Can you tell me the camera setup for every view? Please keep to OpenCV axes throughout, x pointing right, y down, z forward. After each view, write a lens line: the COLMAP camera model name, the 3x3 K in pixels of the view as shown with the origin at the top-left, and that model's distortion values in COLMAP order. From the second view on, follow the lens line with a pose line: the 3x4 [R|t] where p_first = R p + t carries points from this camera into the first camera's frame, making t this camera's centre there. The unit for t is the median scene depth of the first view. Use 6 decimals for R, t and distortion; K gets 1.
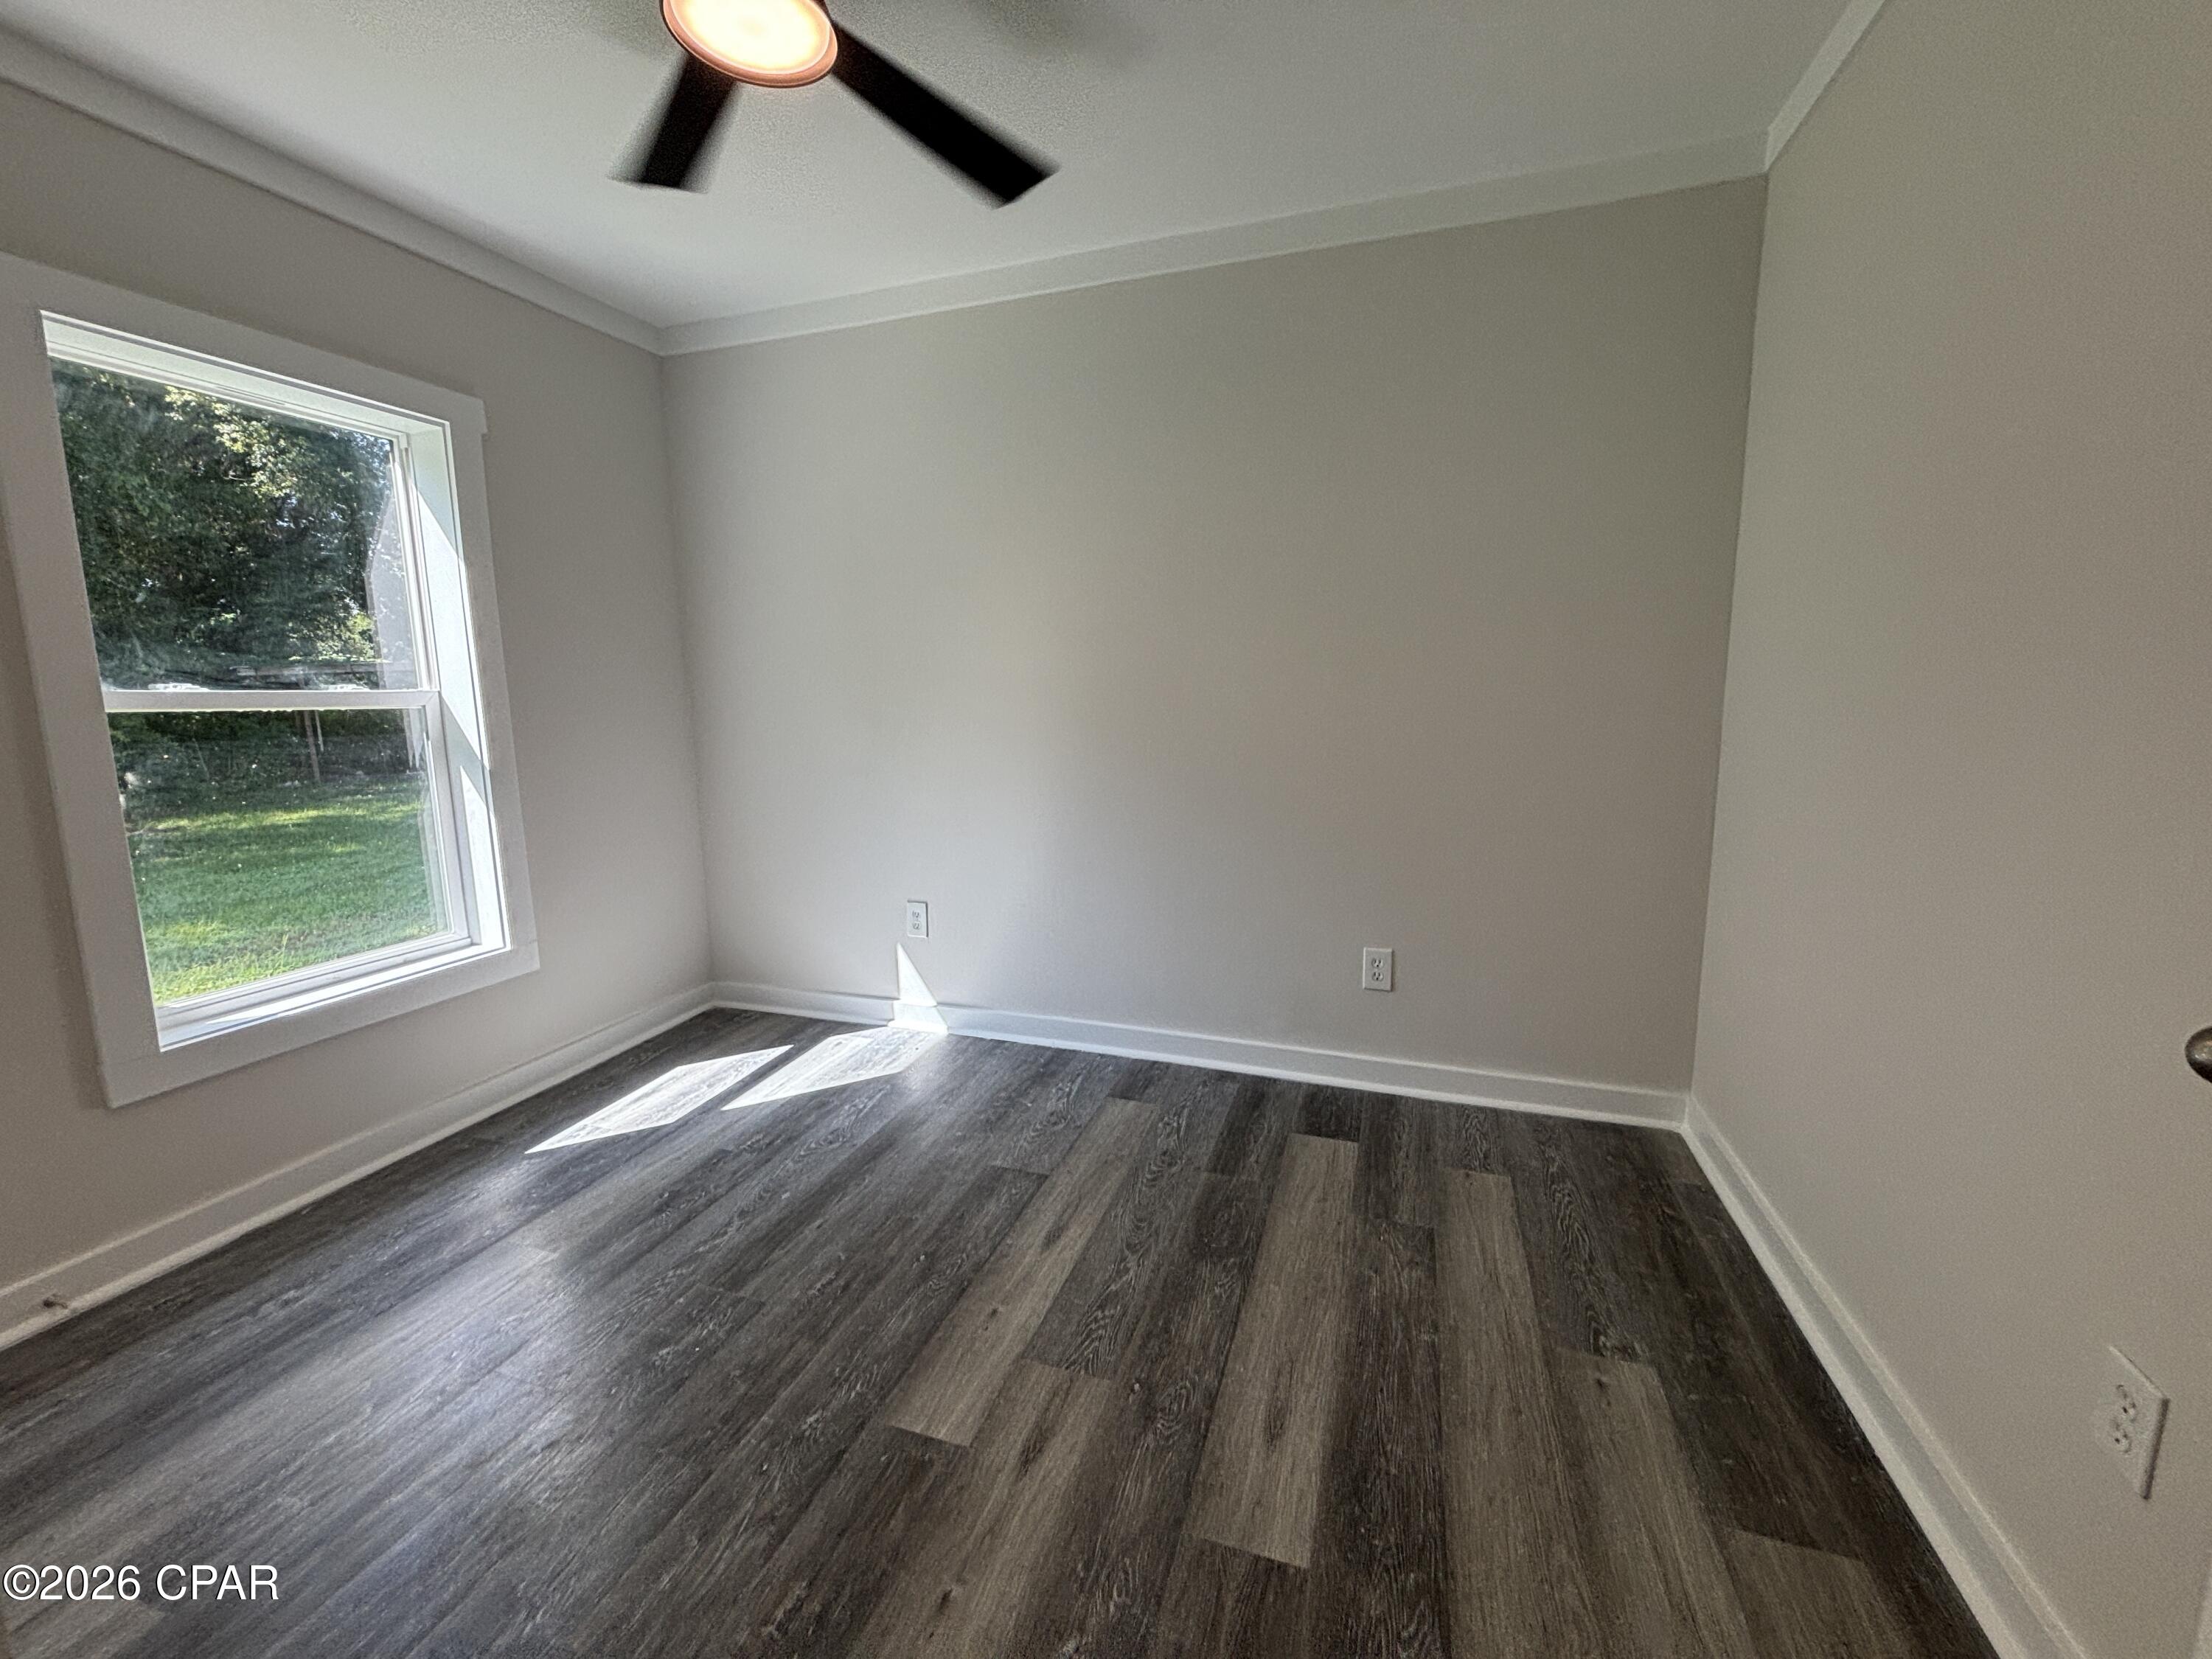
lens RADIAL K [[901.5, 0, 1104.6], [0, 901.5, 819.6], [0, 0, 1]] dist [0.008536, -0.000042]
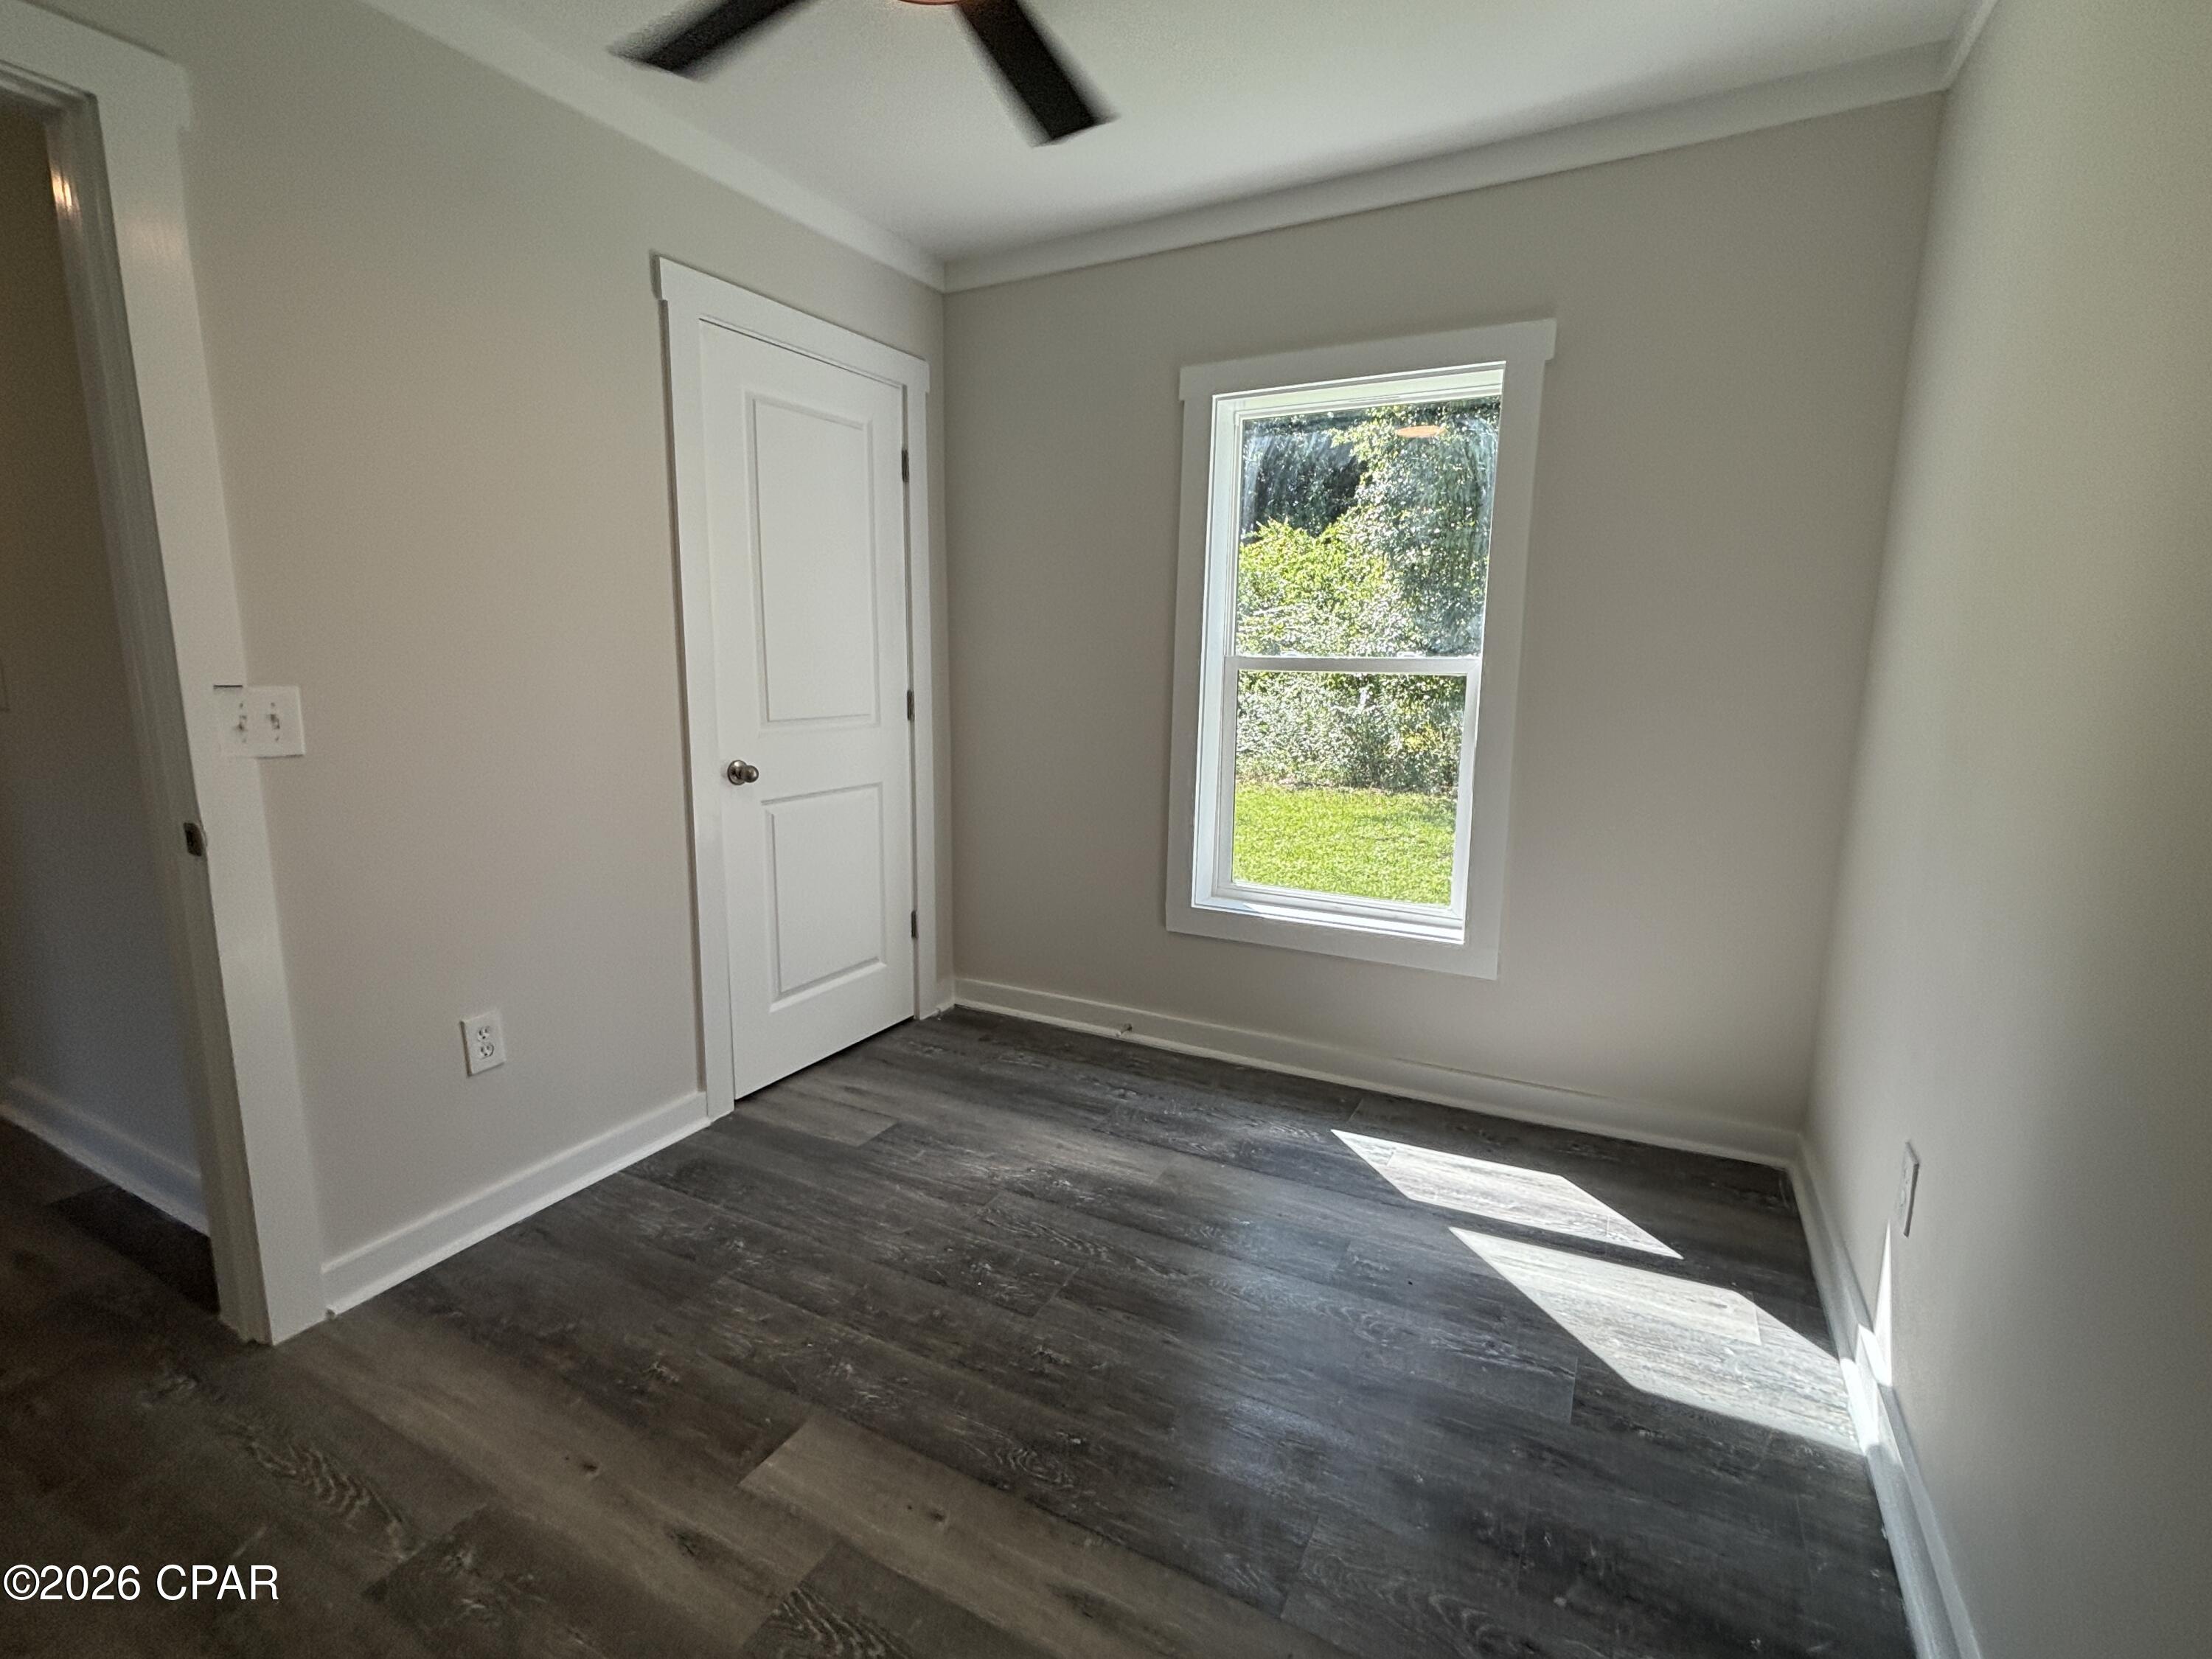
lens RADIAL K [[1021.2, 0, 1098.9], [0, 1021.2, 821.5], [0, 0, 1]] dist [-0.002871, 0.000537]
pose [[-0.162478, 0.183217, -0.969553, 0.537496], [-0.150884, 0.966440, 0.207914, -0.190914], [0.975108, 0.180072, -0.129381, 1.085800]]
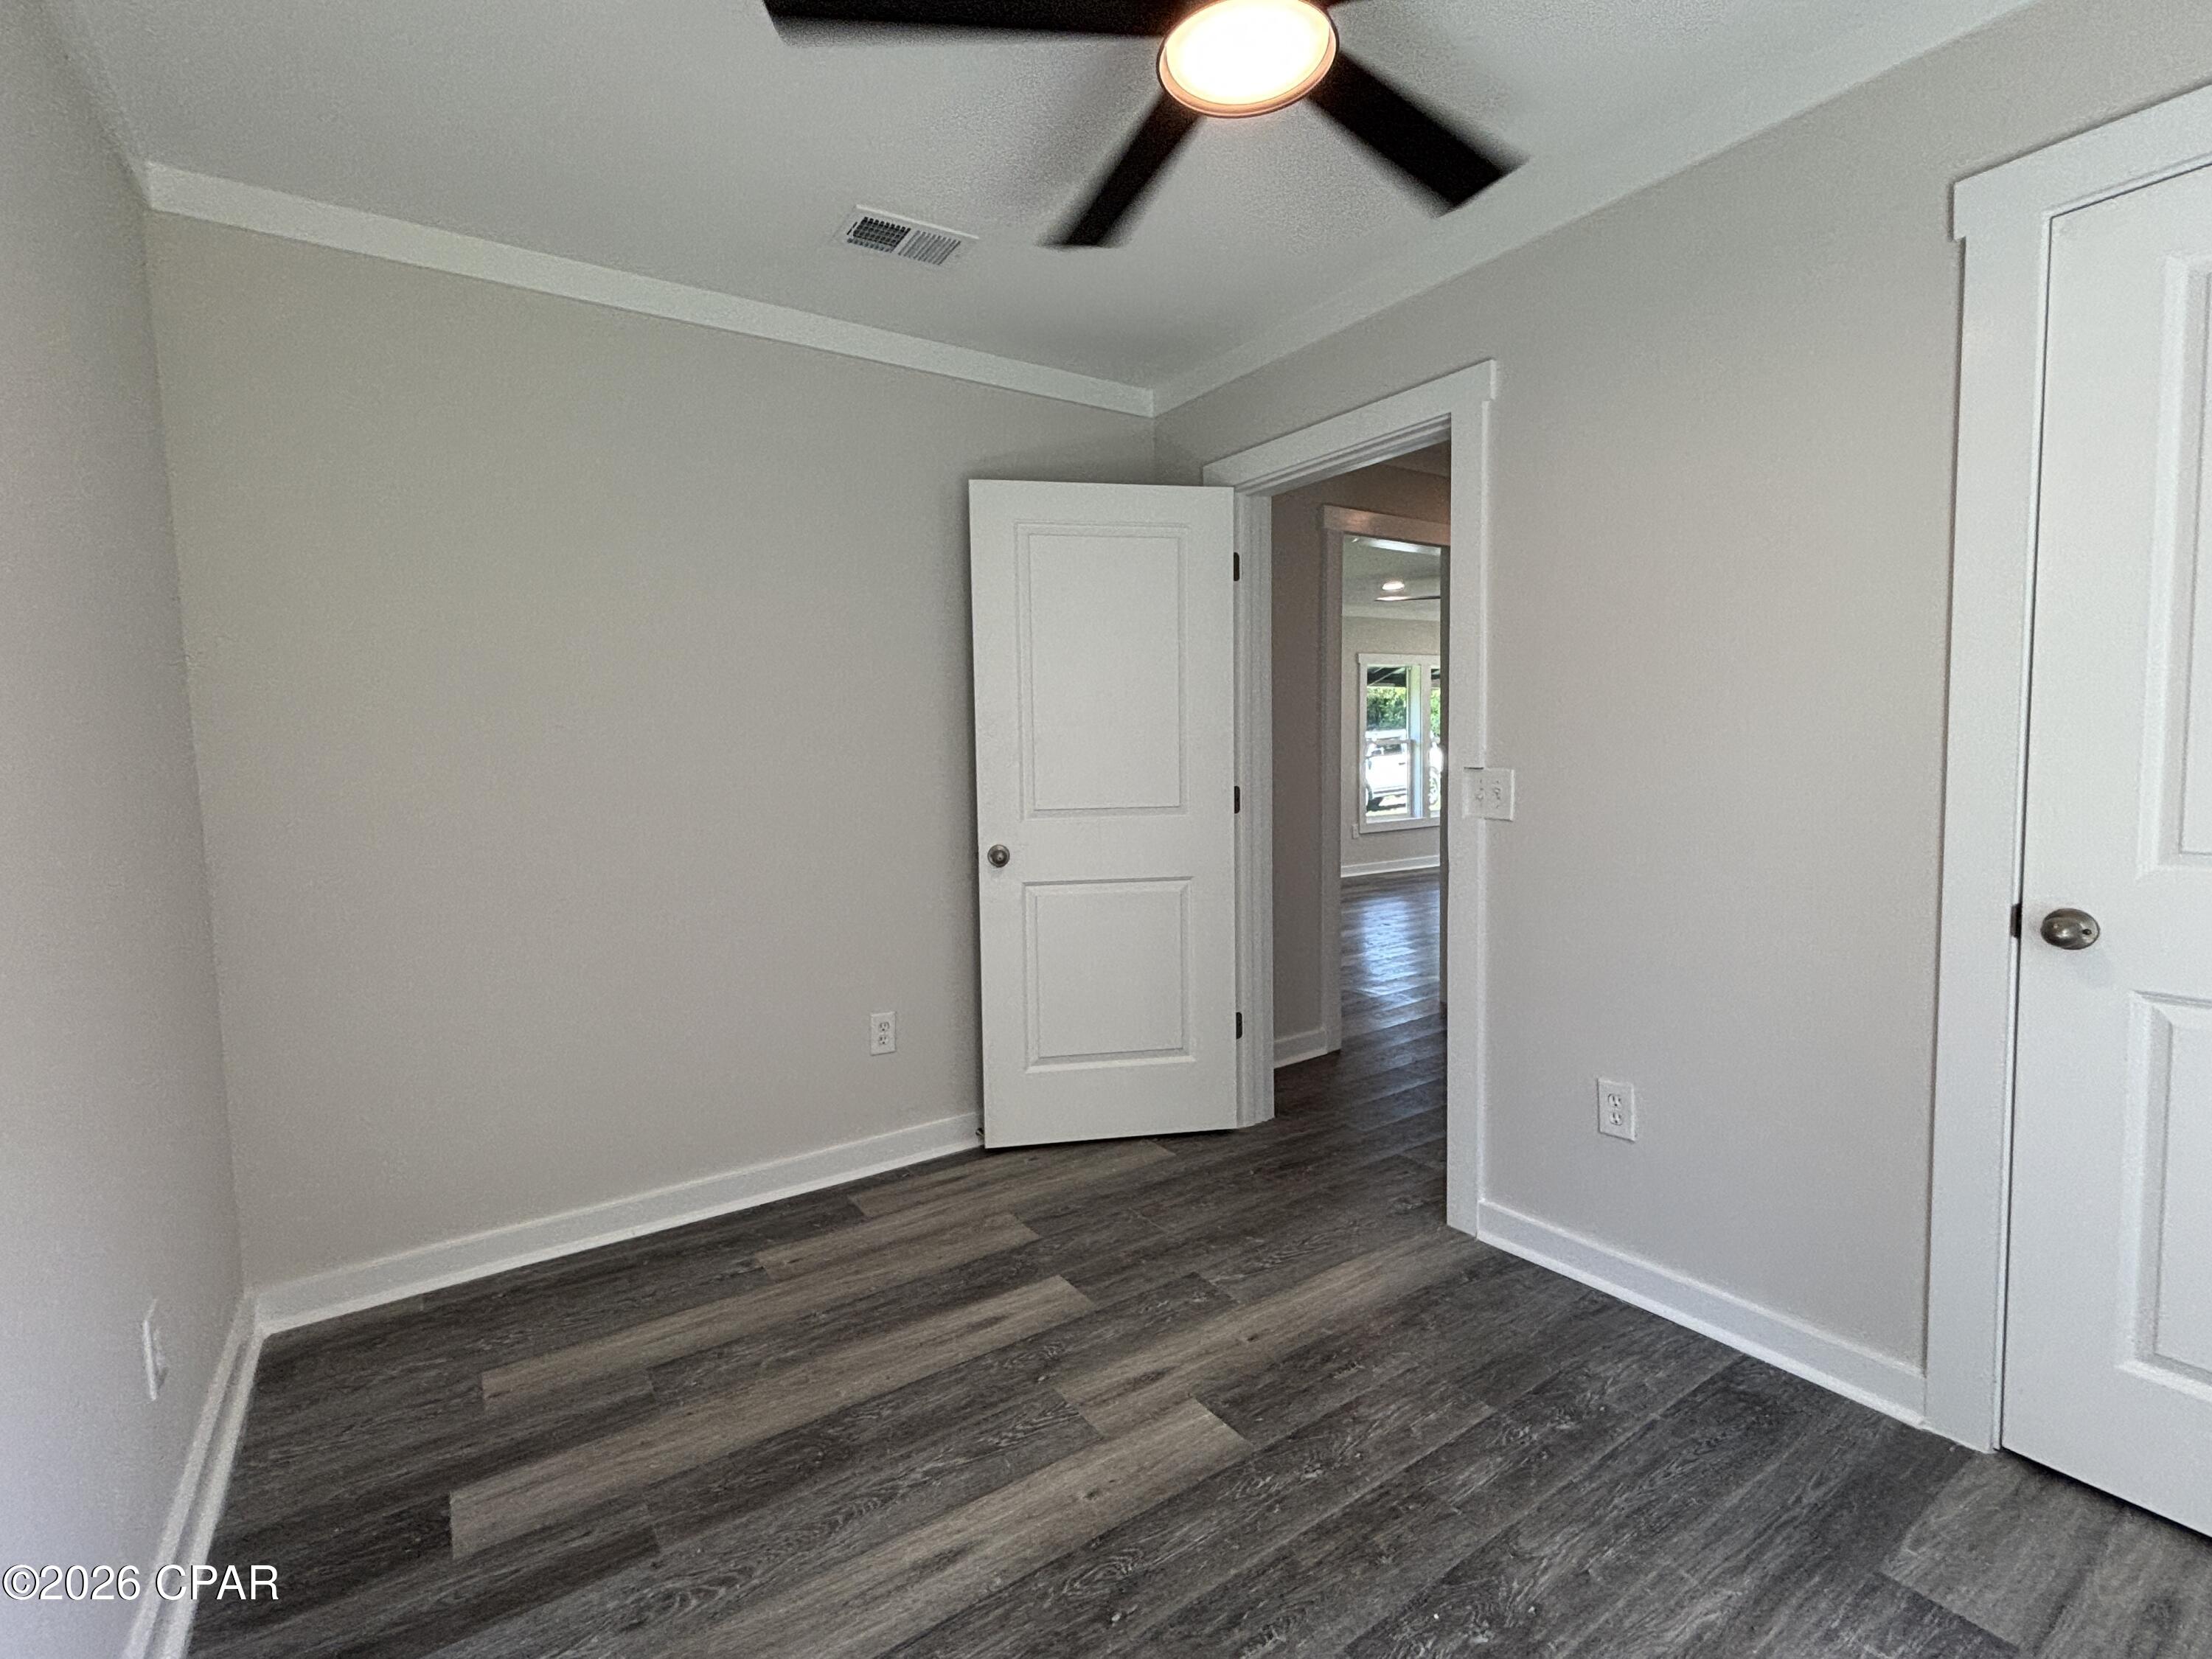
lens RADIAL K [[1021.2, 0, 1098.9], [0, 1021.2, 821.5], [0, 0, 1]] dist [-0.002871, 0.000537]
pose [[-0.798580, -0.004909, 0.601869, -0.668409], [0.126701, 0.976189, 0.176073, -0.227067], [-0.588402, 0.216866, -0.778943, 1.534085]]
